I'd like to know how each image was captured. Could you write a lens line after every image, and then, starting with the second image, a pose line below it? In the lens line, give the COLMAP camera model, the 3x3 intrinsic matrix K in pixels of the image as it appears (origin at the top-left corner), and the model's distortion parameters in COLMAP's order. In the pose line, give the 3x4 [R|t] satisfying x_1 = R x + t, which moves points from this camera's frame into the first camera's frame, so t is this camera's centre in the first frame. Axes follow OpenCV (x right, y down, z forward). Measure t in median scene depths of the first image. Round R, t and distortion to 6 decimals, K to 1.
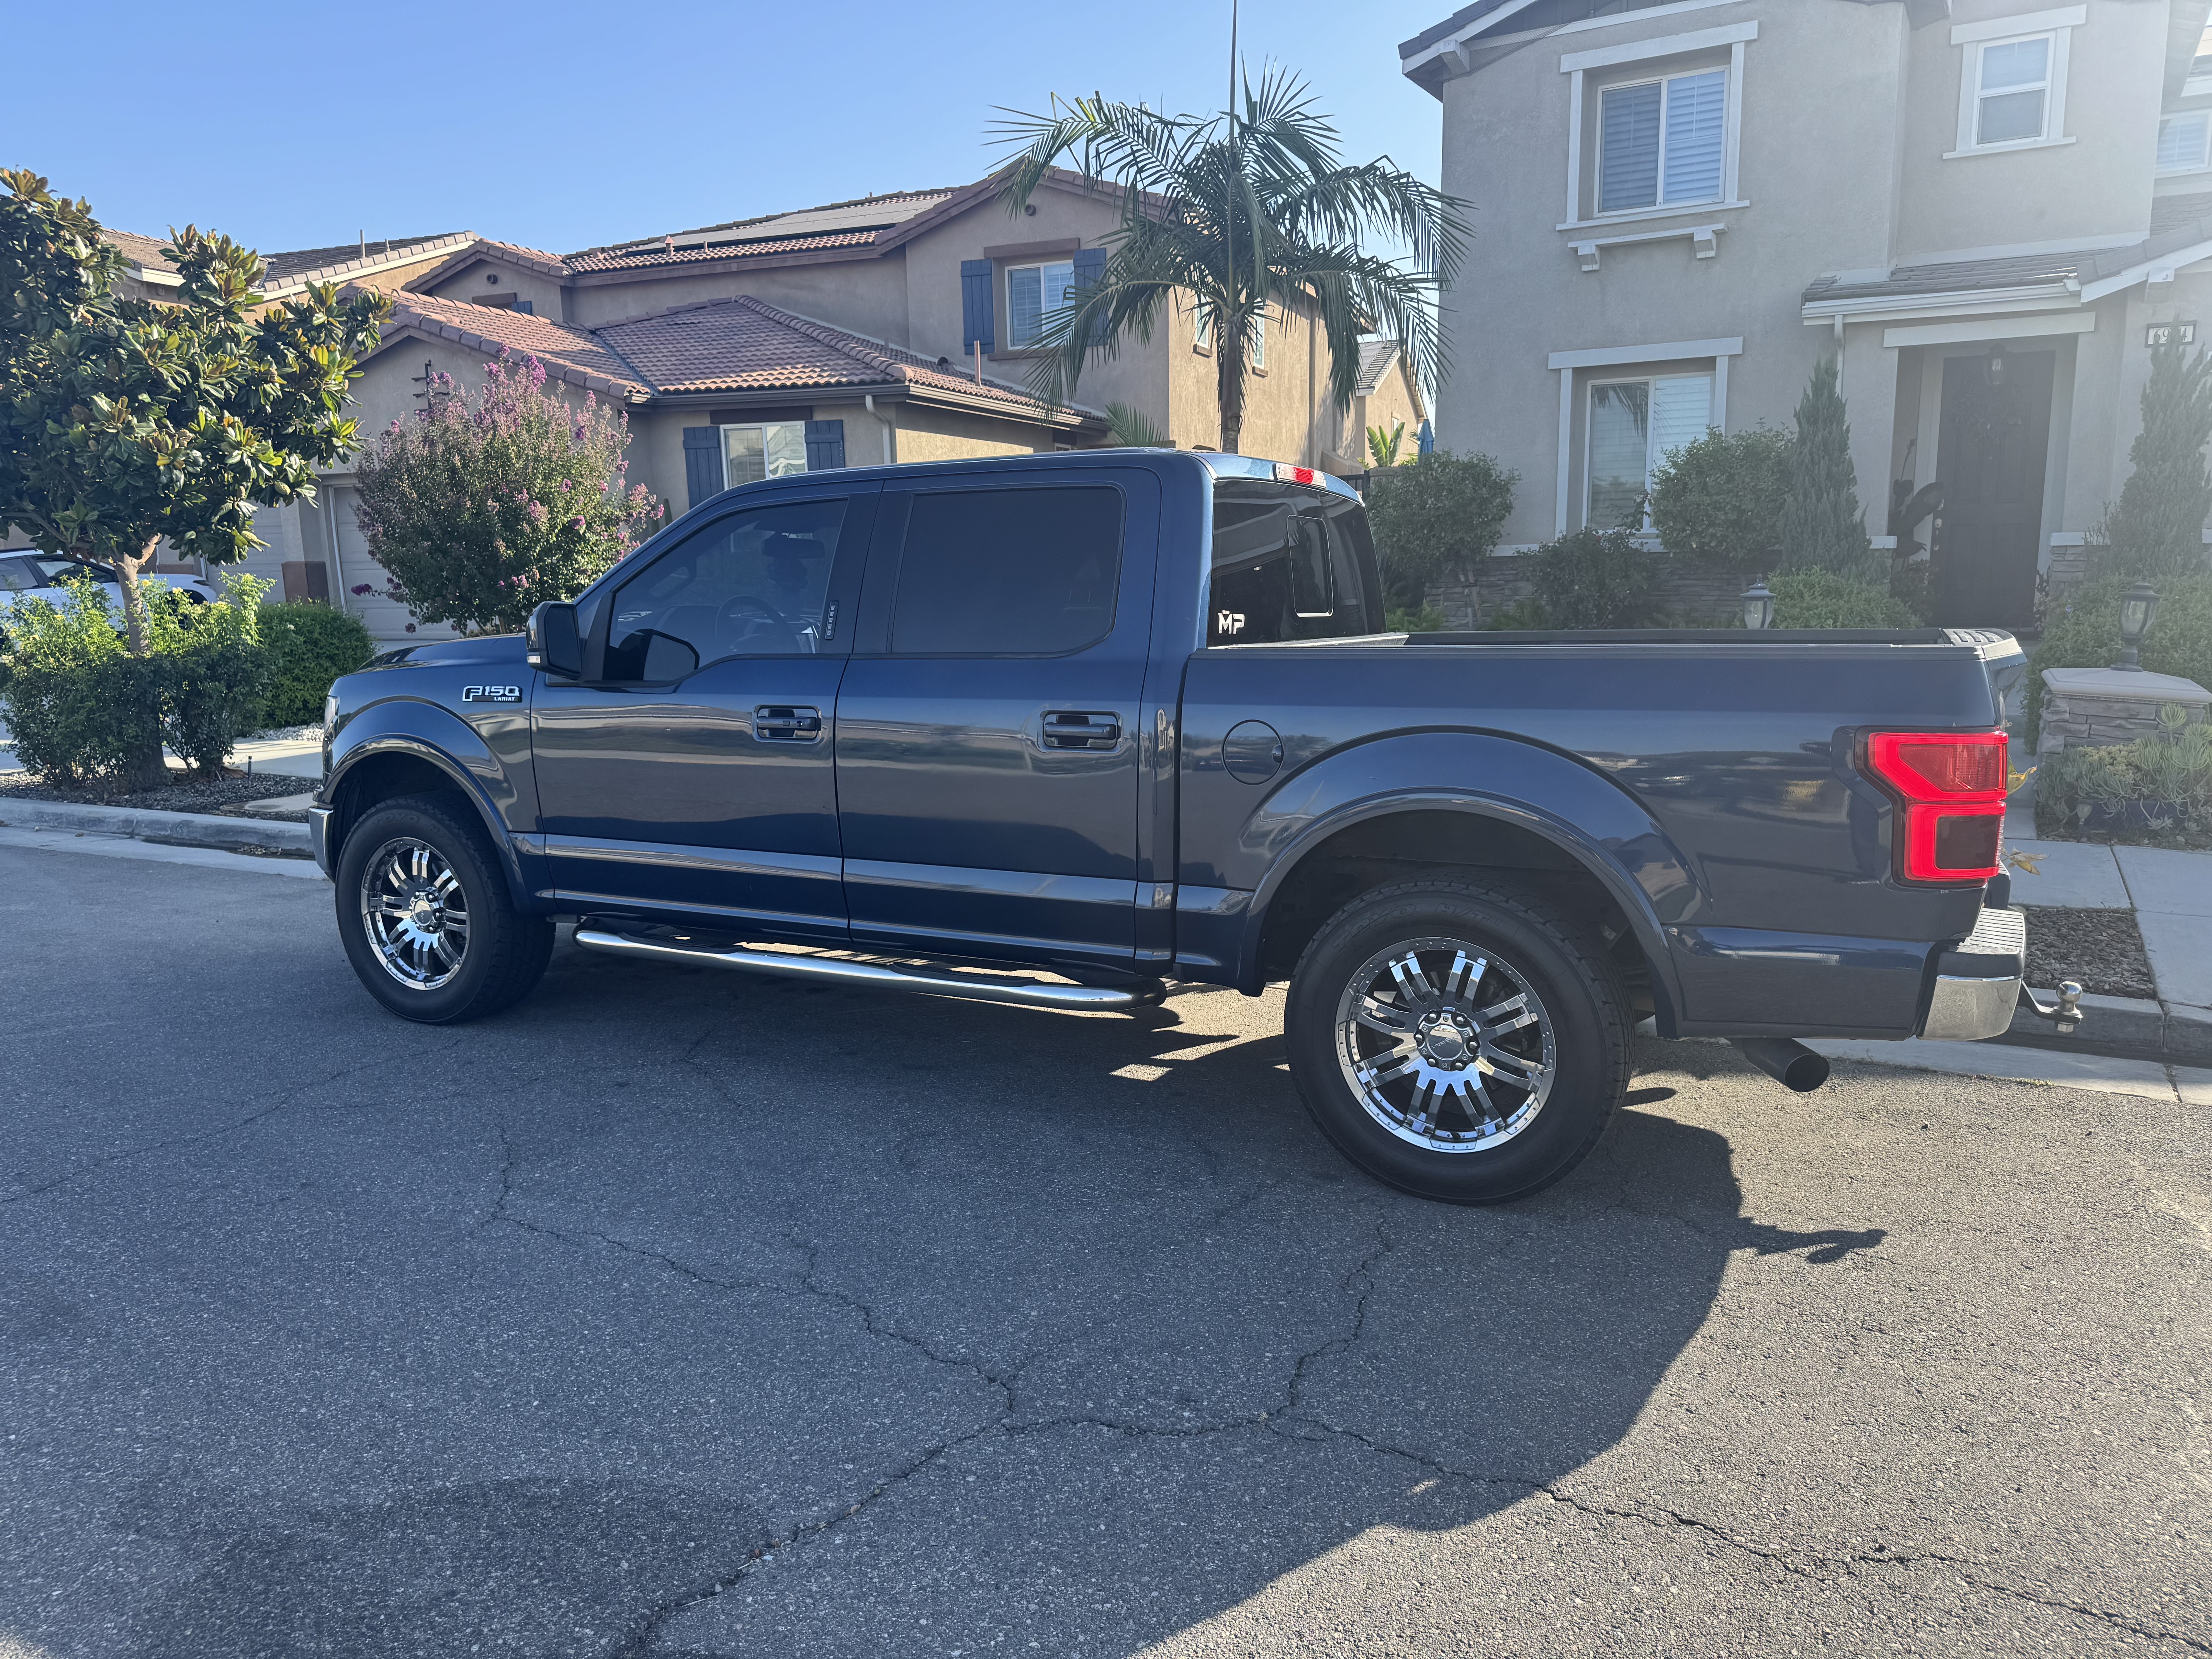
lens RADIAL K [[1531.6, 0, 1106.0], [0, 1531.6, 829.5], [0, 0, 1]] dist [-0.004436, -0.003455]
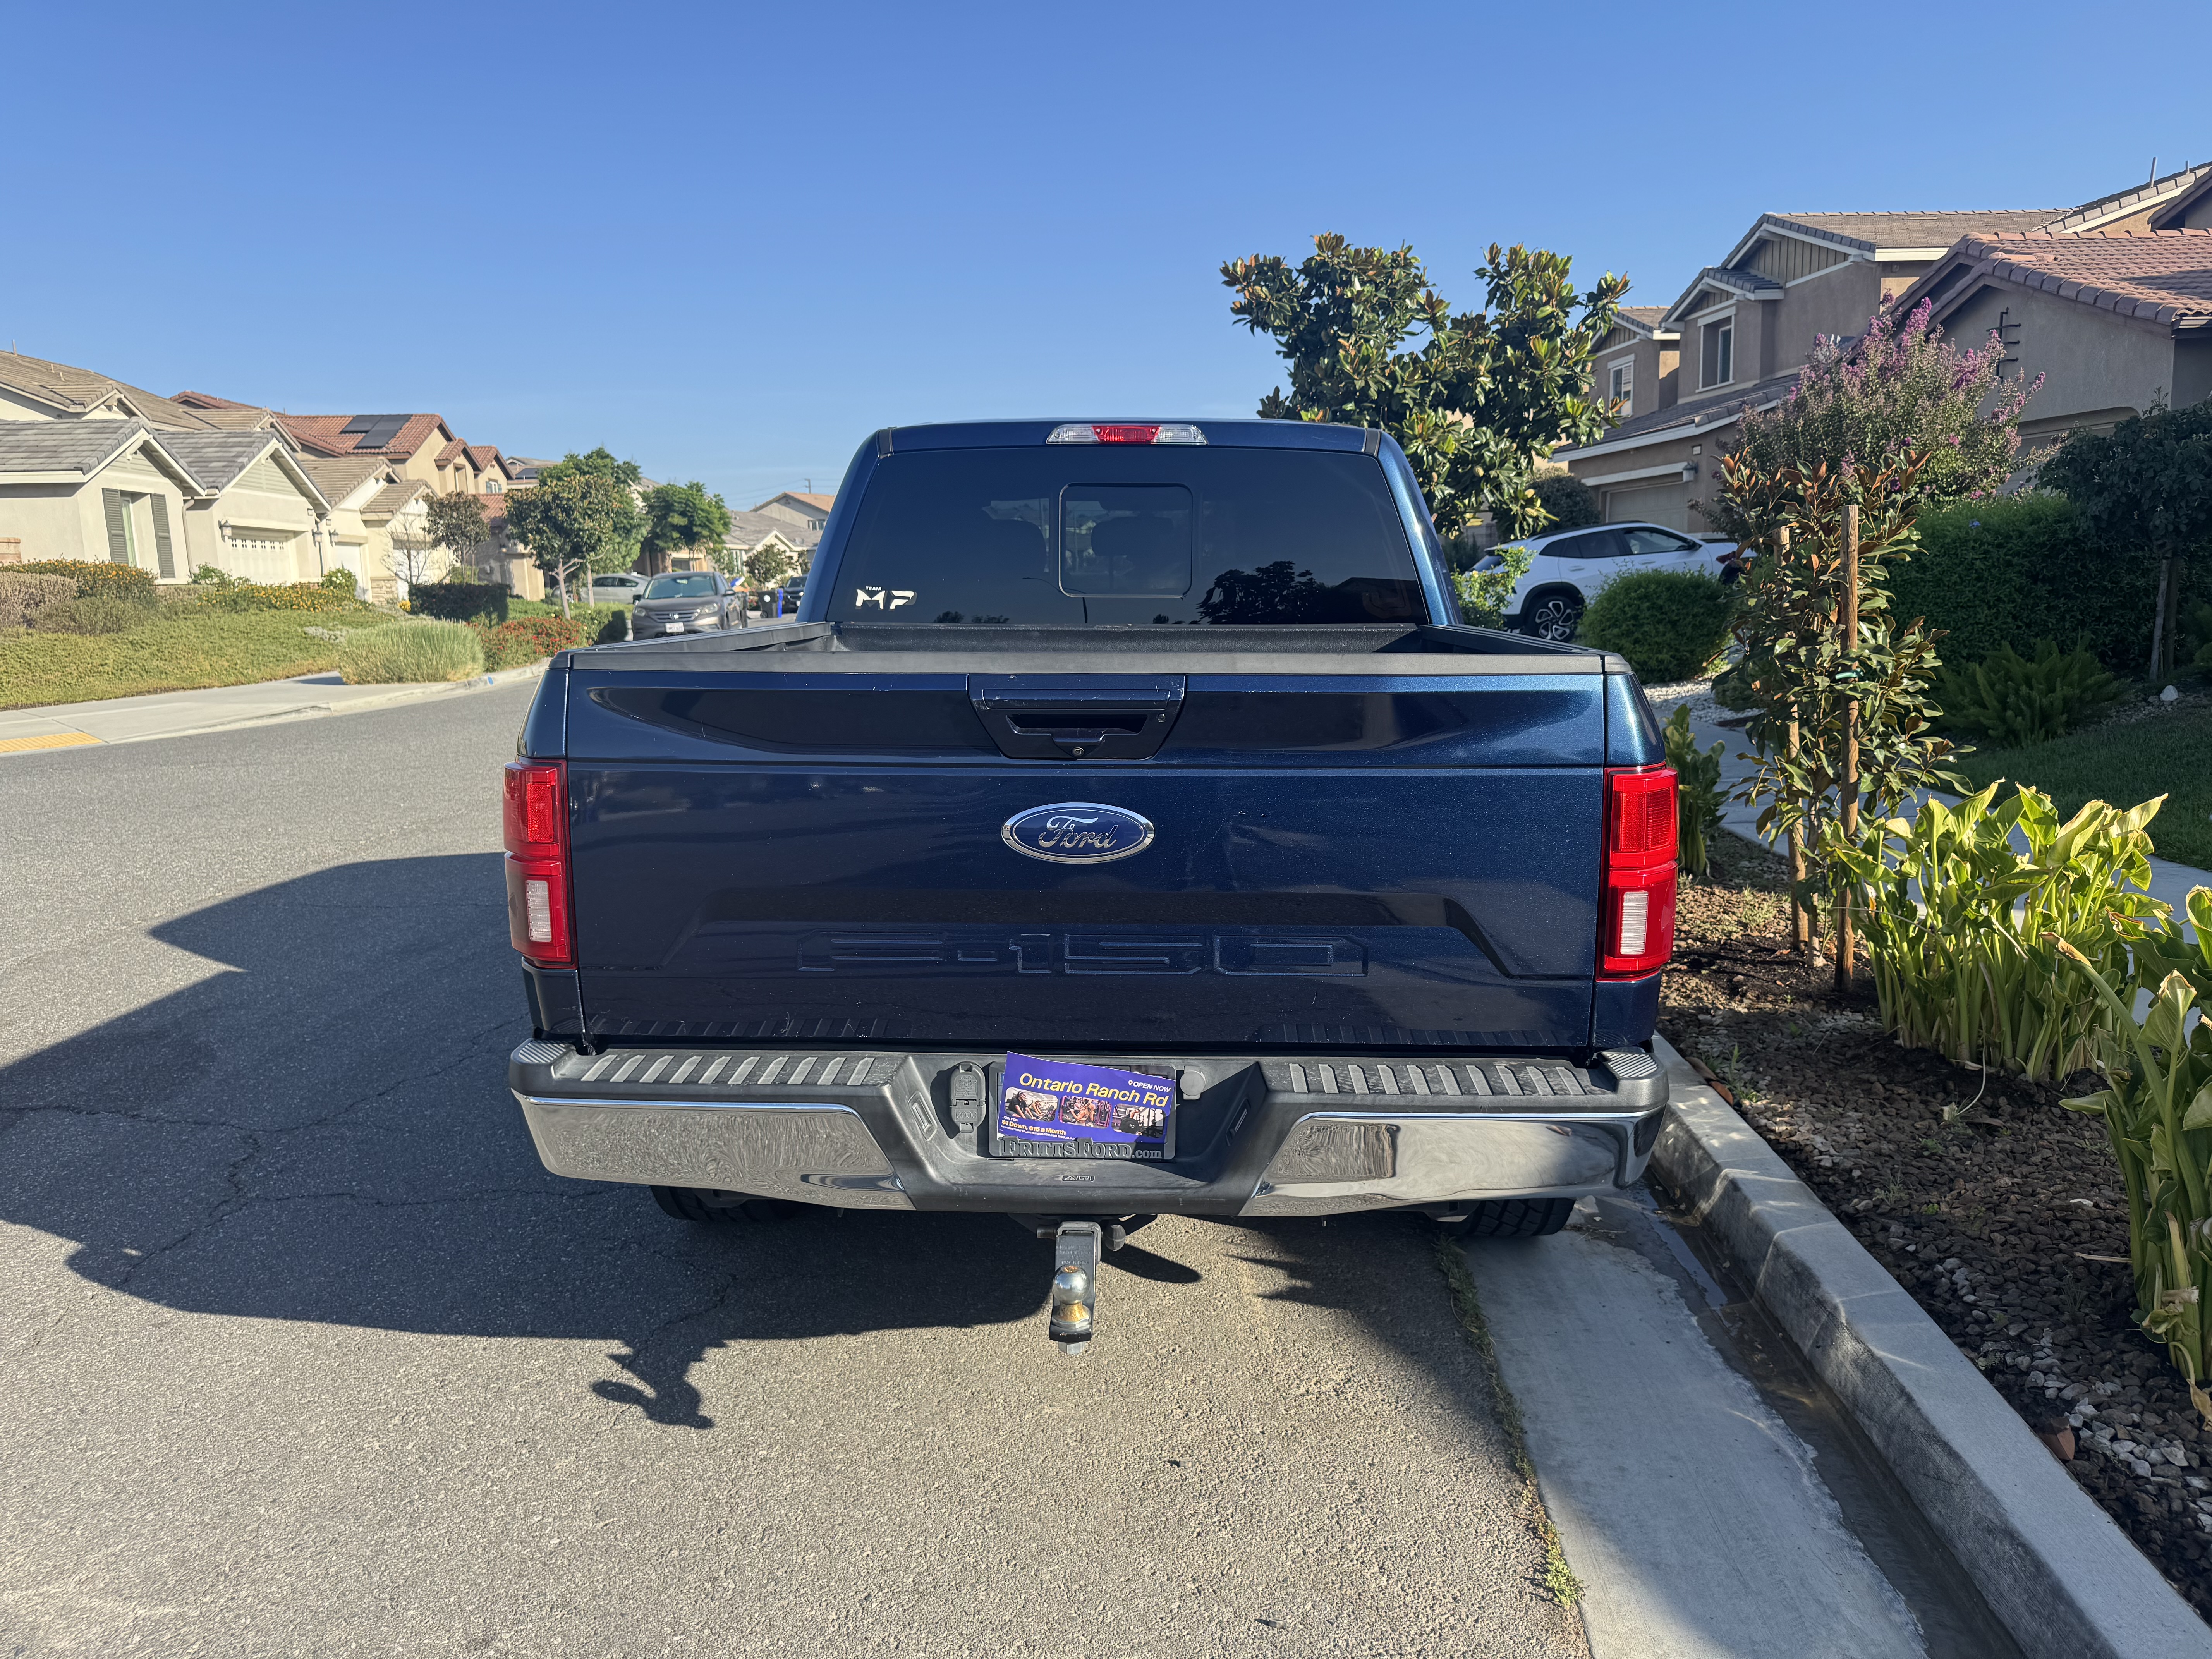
lens RADIAL K [[1531.6, 0, 1106.0], [0, 1531.6, 829.5], [0, 0, 1]] dist [-0.004436, -0.003455]
pose [[0.435796, 0.155036, -0.886592, 1.190163], [-0.135952, 0.985089, 0.105434, -0.128900], [0.889719, 0.074586, 0.450375, 0.797876]]
